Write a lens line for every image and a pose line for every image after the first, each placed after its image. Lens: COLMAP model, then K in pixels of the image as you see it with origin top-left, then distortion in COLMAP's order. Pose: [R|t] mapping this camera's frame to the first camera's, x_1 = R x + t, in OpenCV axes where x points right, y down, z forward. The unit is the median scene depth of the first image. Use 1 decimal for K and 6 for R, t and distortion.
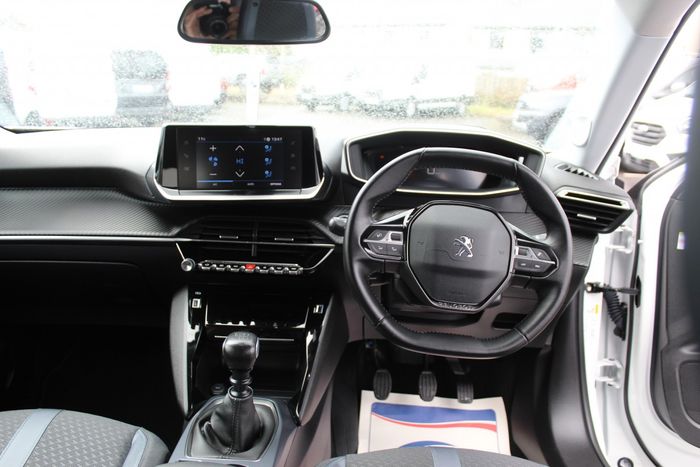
lens RADIAL K [[600.4, 0, 348.6], [0, 600.4, 235.8], [0, 0, 1]] dist [-0.113705, 0.052165]
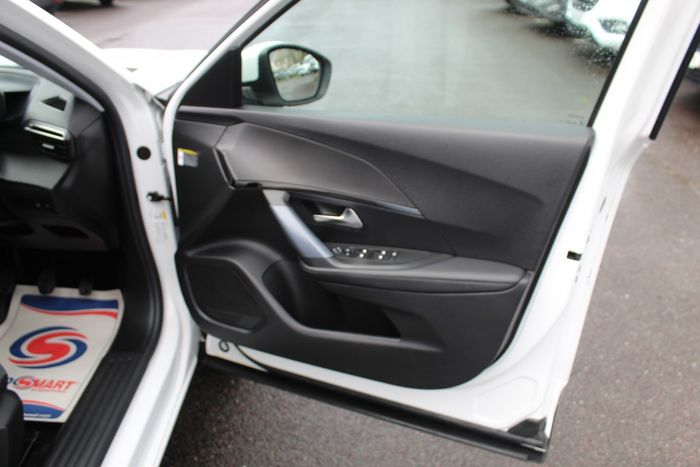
lens RADIAL K [[600.4, 0, 367.1], [0, 600.4, 235.9], [0, 0, 1]] dist [-0.113705, 0.052165]
pose [[0.999179, -0.030992, -0.026109, 0.773051], [0.035913, 0.975683, 0.216222, -0.063211], [0.018773, -0.216982, 0.975995, -0.098217]]
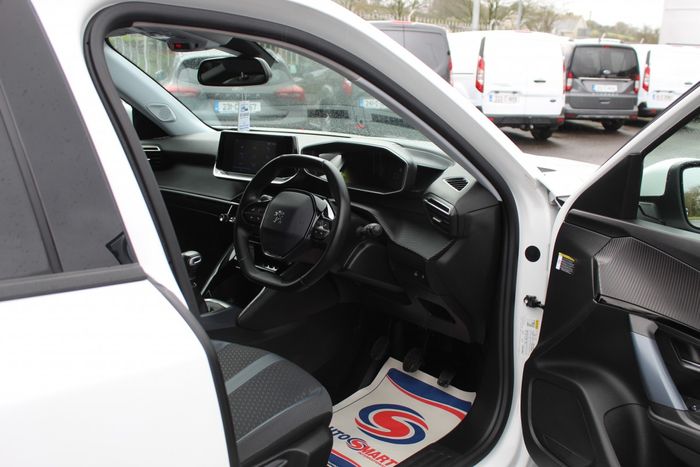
lens RADIAL K [[724.6, 0, 353.8], [0, 724.6, 237.3], [0, 0, 1]] dist [-0.099204, 0.000000]
pose [[0.723629, 0.140807, -0.675673, 0.946485], [-0.162772, 0.986171, 0.031189, -0.012283], [0.670720, 0.087412, 0.736542, -0.148256]]
